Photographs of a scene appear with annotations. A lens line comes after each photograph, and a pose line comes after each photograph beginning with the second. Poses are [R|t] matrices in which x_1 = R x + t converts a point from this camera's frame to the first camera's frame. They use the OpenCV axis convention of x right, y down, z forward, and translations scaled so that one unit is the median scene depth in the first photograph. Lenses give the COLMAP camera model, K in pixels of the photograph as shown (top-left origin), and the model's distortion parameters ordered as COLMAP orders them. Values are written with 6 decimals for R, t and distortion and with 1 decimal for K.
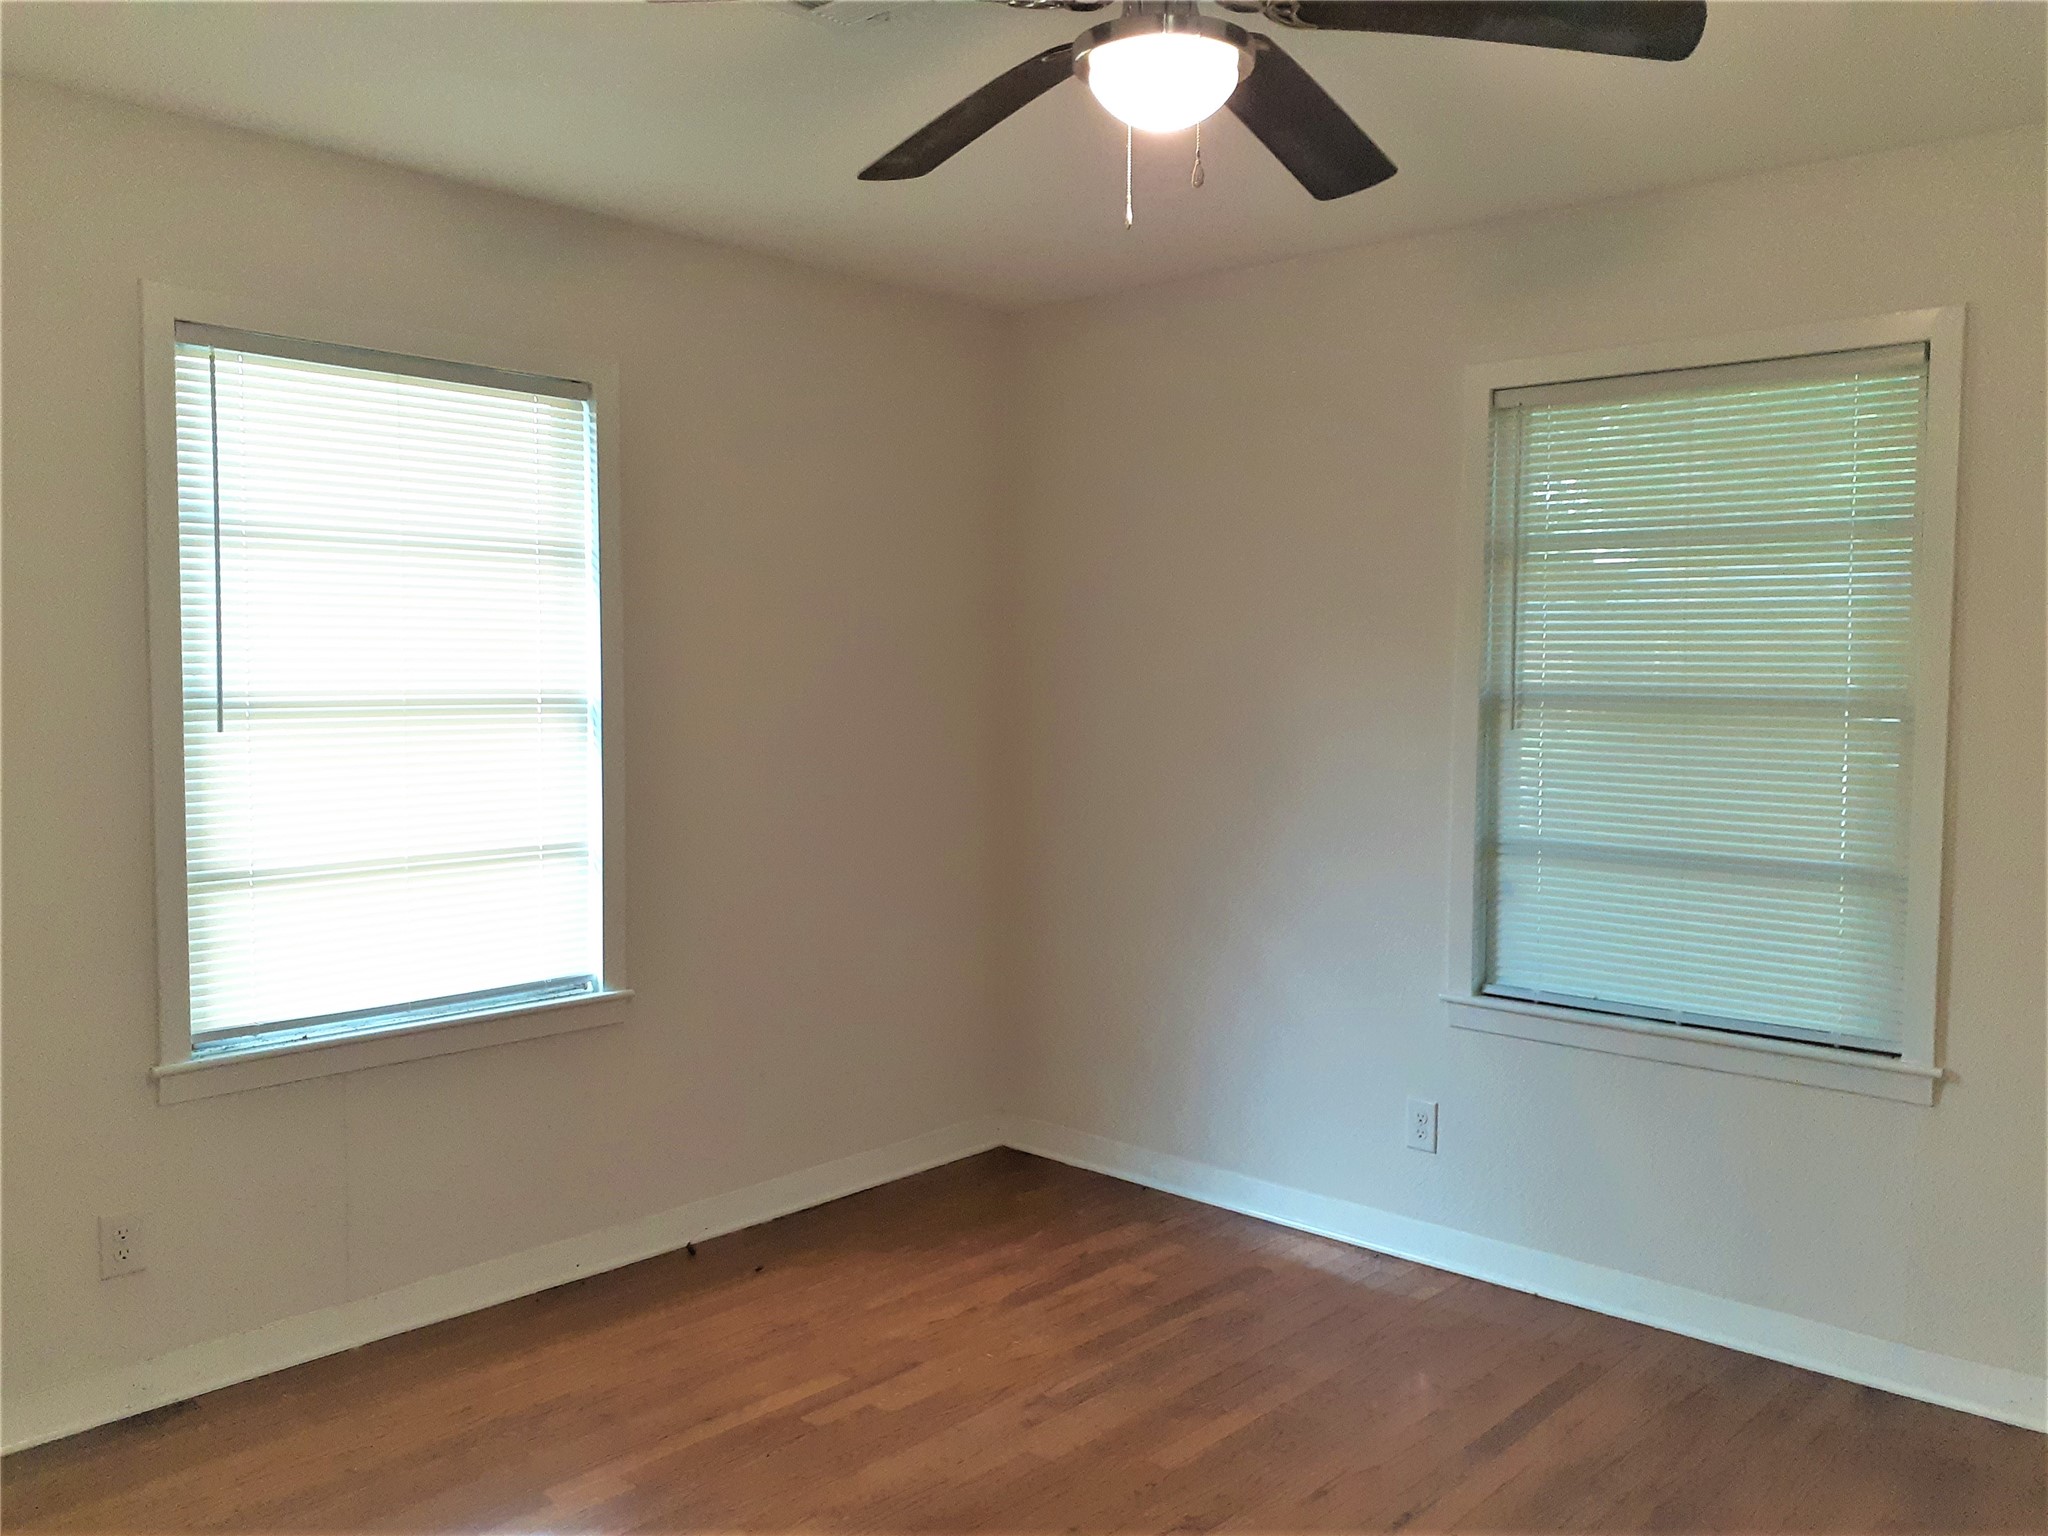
lens RADIAL K [[1666.9, 0, 1024.0], [0, 1666.9, 768.0], [0, 0, 1]] dist [0.004634, 0.001375]
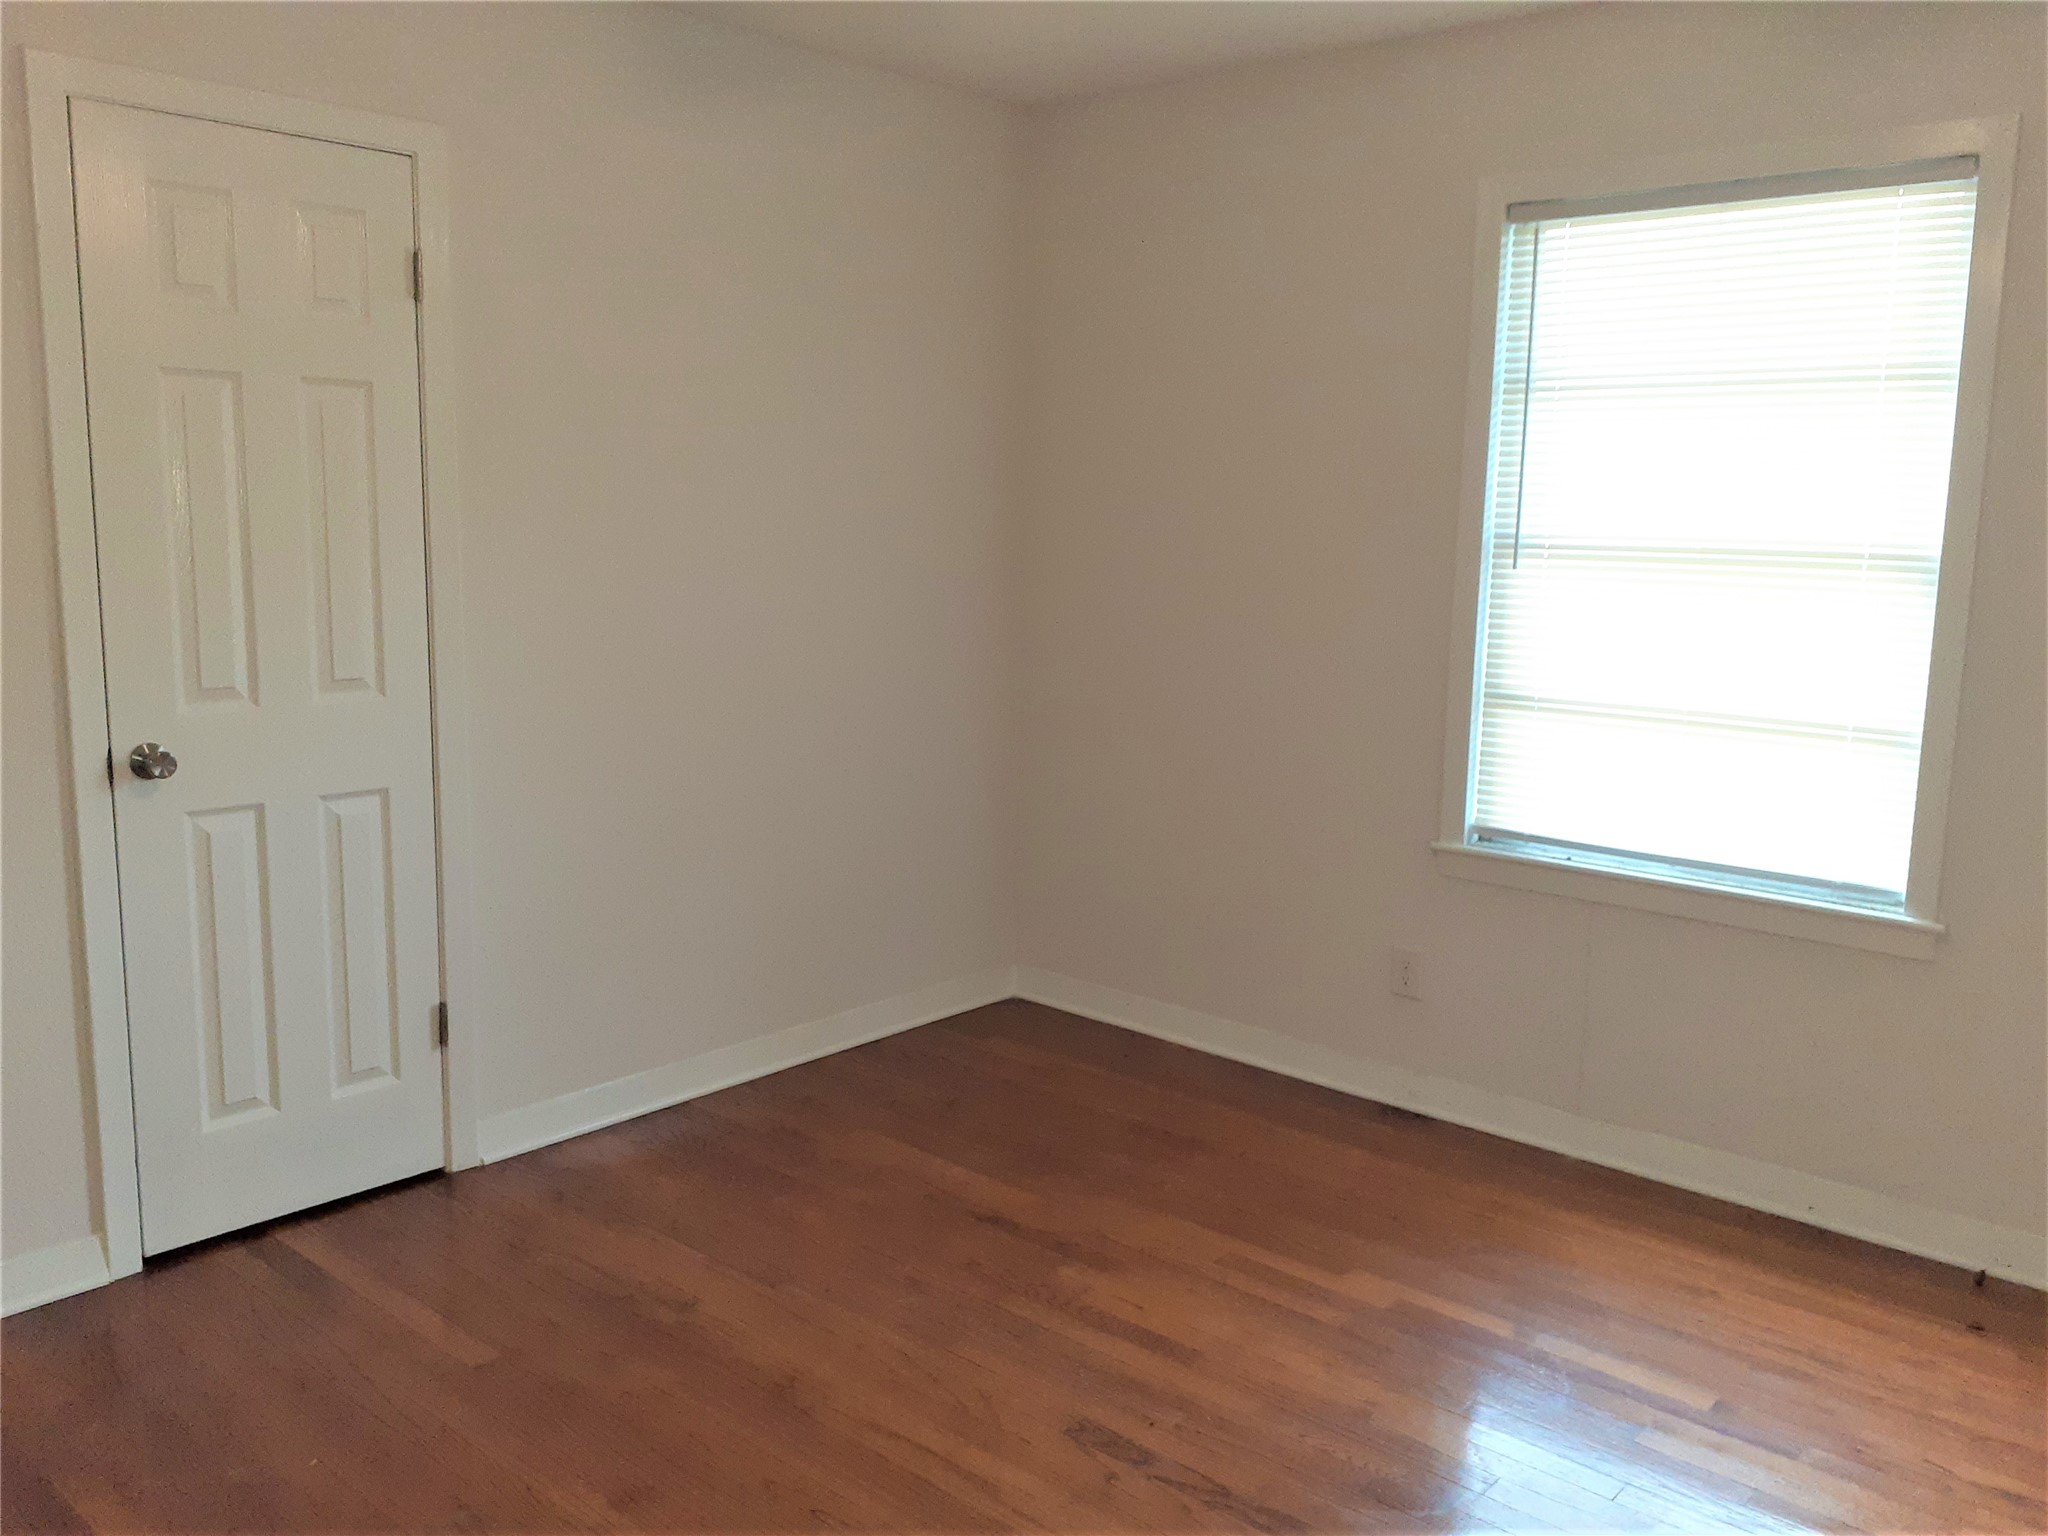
lens RADIAL K [[1666.9, 0, 1024.0], [0, 1666.9, 768.0], [0, 0, 1]] dist [0.004634, 0.001375]
pose [[0.005095, 0.148109, -0.988958, 0.652536], [-0.080940, 0.985787, 0.147217, -0.027888], [0.996706, 0.079296, 0.017010, 0.651605]]
